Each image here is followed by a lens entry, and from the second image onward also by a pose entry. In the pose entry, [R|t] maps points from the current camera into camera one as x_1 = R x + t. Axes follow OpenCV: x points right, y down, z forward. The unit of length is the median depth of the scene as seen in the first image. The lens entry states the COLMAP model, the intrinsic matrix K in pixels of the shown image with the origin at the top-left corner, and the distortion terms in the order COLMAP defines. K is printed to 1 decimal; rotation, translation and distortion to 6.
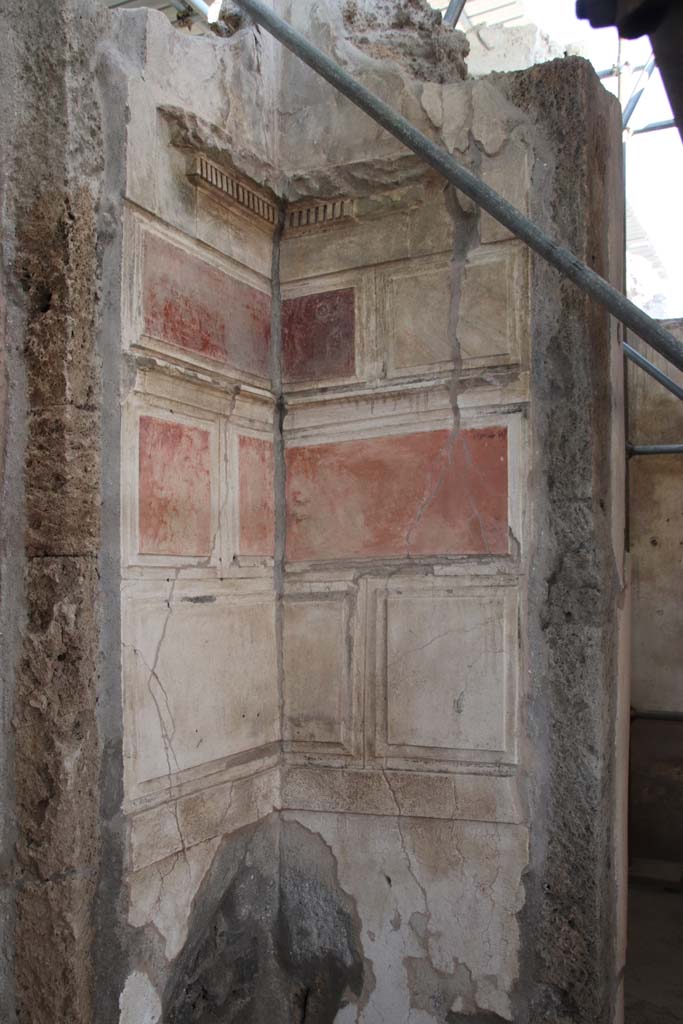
lens RADIAL K [[1042.2, 0, 341.5], [0, 1042.2, 512.0], [0, 0, 1]] dist [-0.059490, 0.253731]
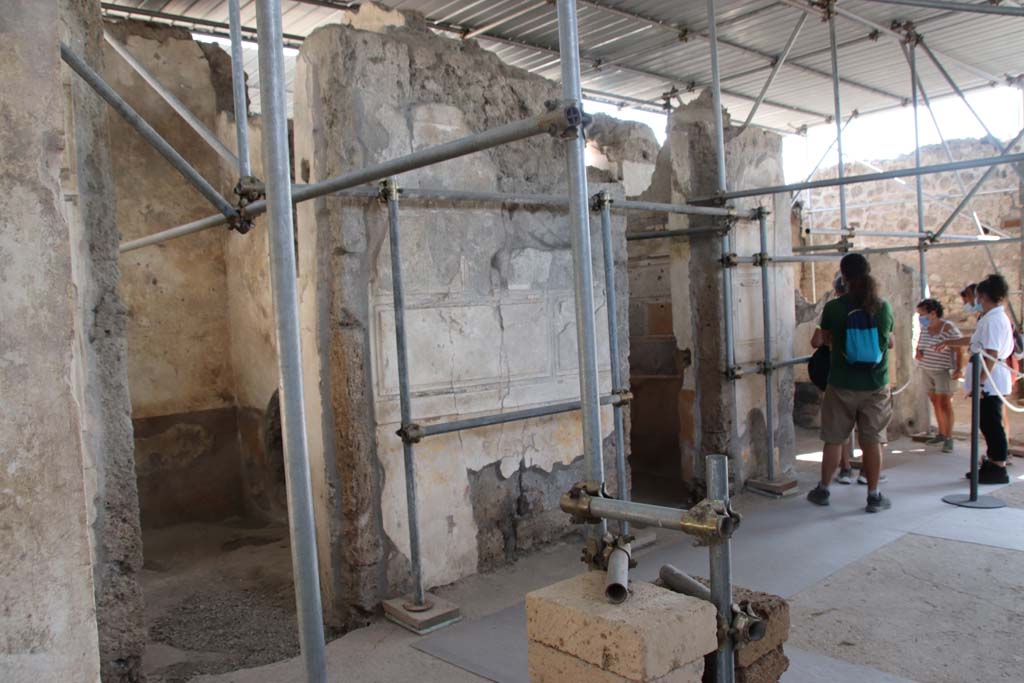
lens RADIAL K [[844.9, 0, 512.0], [0, 844.9, 341.5], [0, 0, 1]] dist [-0.142377, 0.133891]
pose [[0.394036, -0.056968, 0.917328, -0.690253], [0.021662, 0.998376, 0.052696, 0.060591], [-0.918840, -0.000893, 0.394630, -0.063034]]
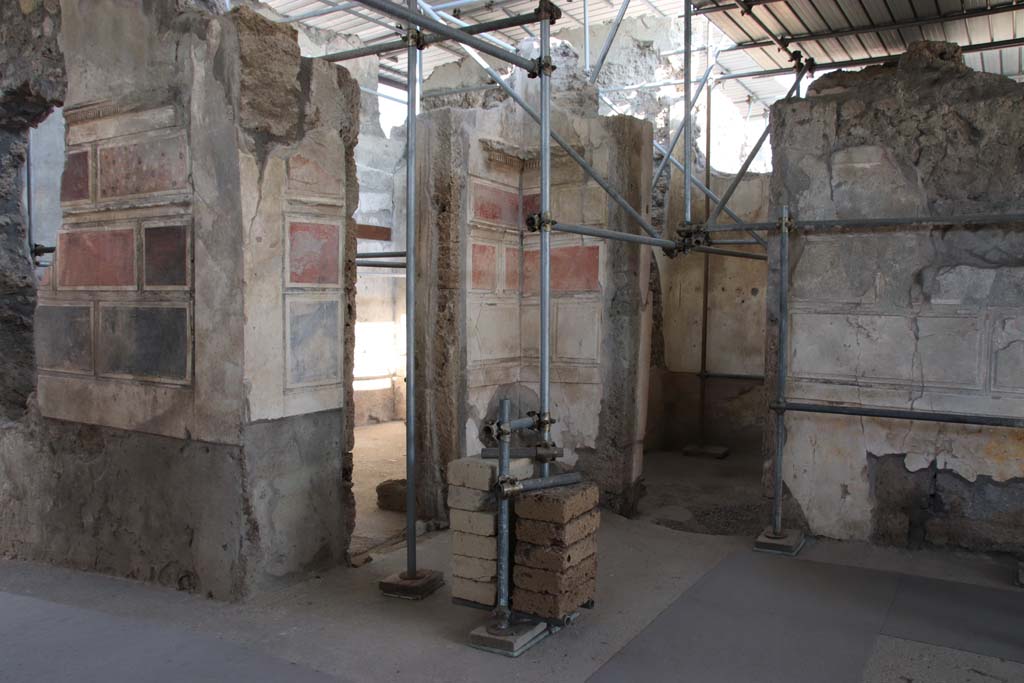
lens RADIAL K [[844.9, 0, 512.0], [0, 844.9, 341.5], [0, 0, 1]] dist [-0.142377, 0.133891]
pose [[0.992945, 0.020831, -0.116730, 0.199929], [-0.009981, 0.995637, 0.092774, -0.033392], [0.118153, -0.090955, 0.988821, -1.347115]]
